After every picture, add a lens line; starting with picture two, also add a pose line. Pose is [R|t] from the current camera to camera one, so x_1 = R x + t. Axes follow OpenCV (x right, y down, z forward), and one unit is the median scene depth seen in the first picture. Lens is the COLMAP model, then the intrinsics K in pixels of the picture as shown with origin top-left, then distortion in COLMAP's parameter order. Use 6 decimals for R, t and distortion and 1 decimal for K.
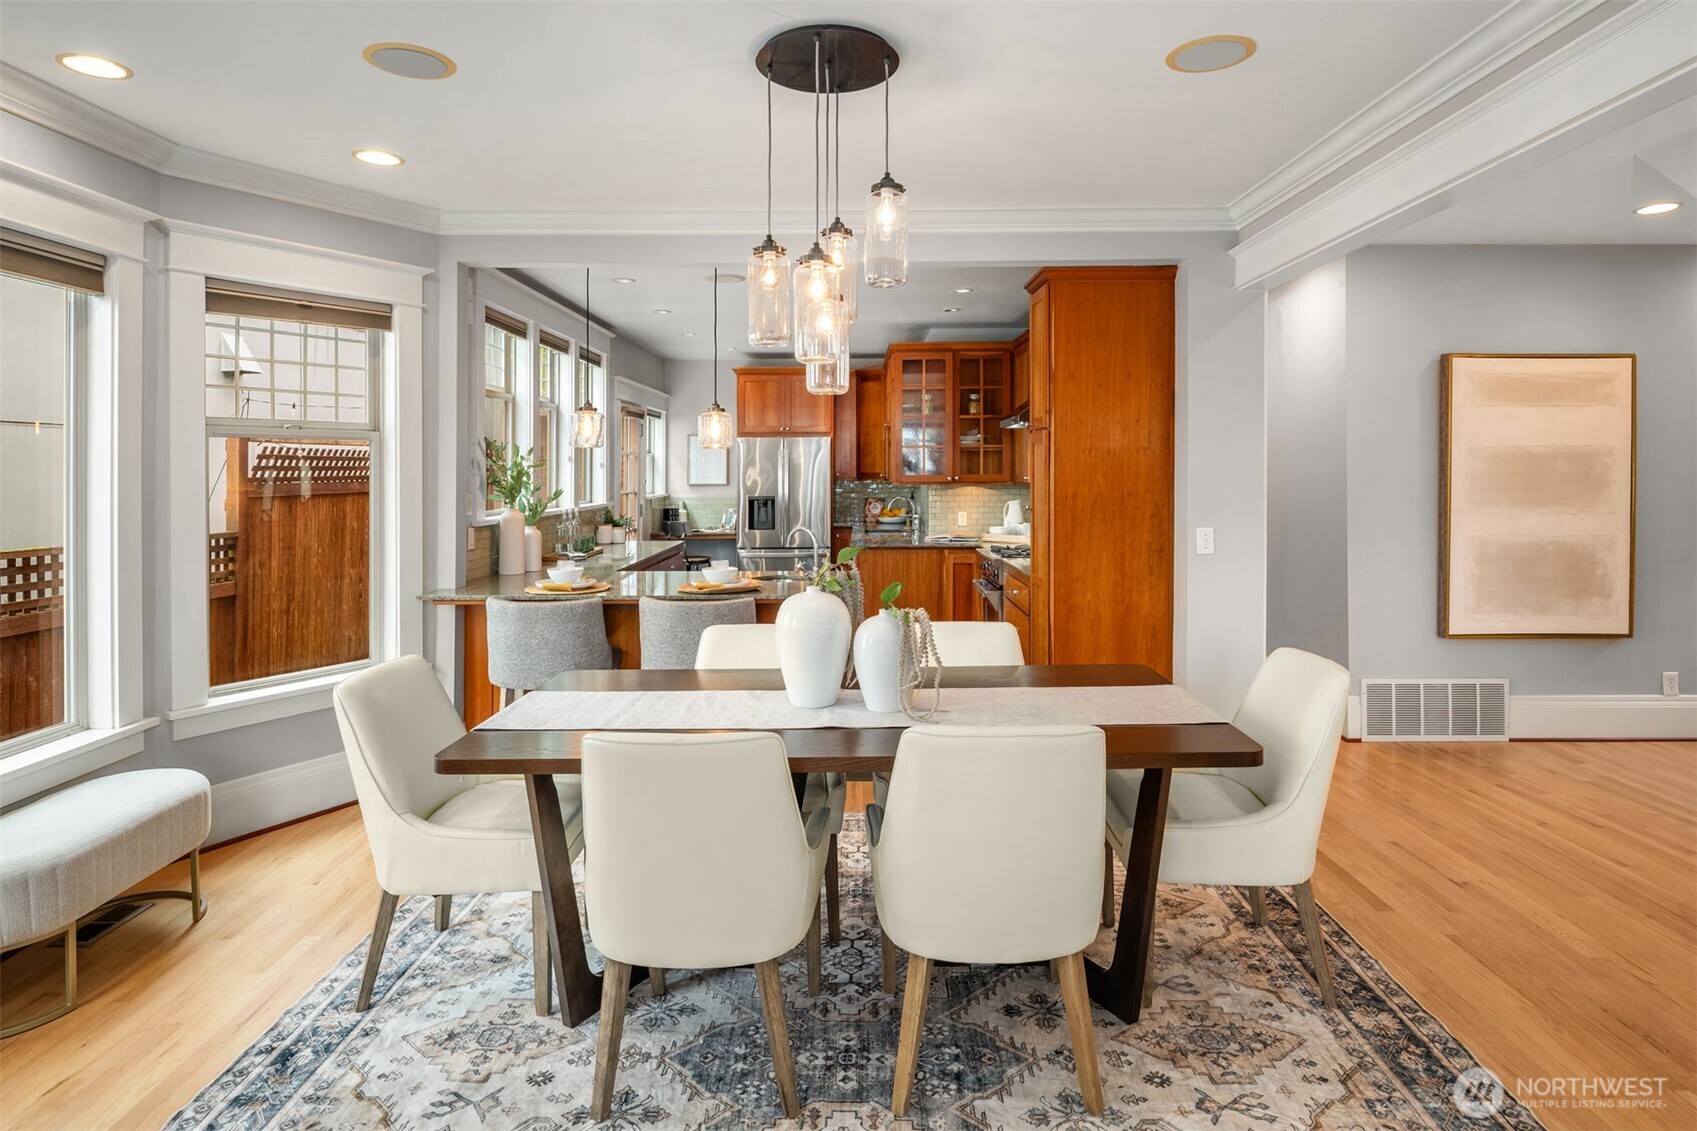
lens RADIAL K [[910.1, 0, 849.5], [0, 910.1, 455.6], [0, 0, 1]] dist [-0.002720, 0.000002]
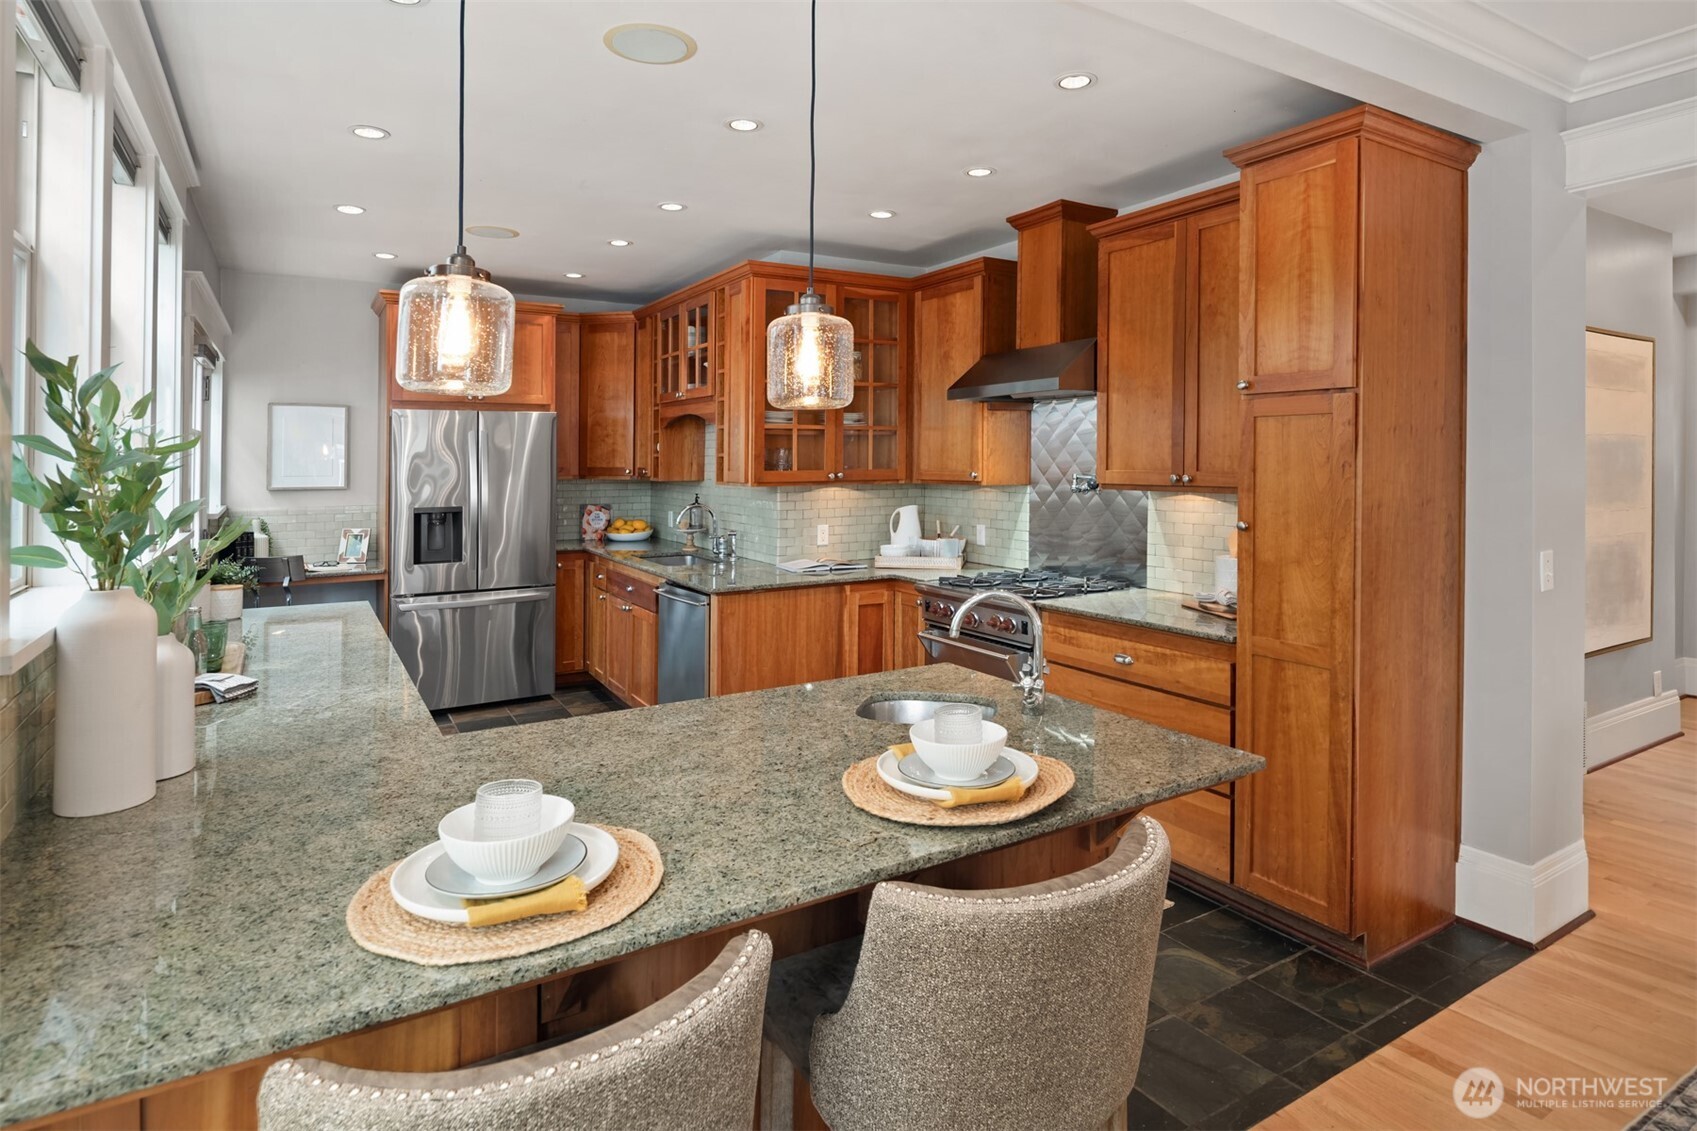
lens RADIAL K [[910.1, 0, 849.5], [0, 910.1, 455.6], [0, 0, 1]] dist [-0.002720, 0.000002]
pose [[0.848727, 0.002980, 0.528822, -0.218523], [-0.006764, 0.999964, 0.005220, 0.006591], [-0.528788, -0.008007, 0.848716, 0.413673]]
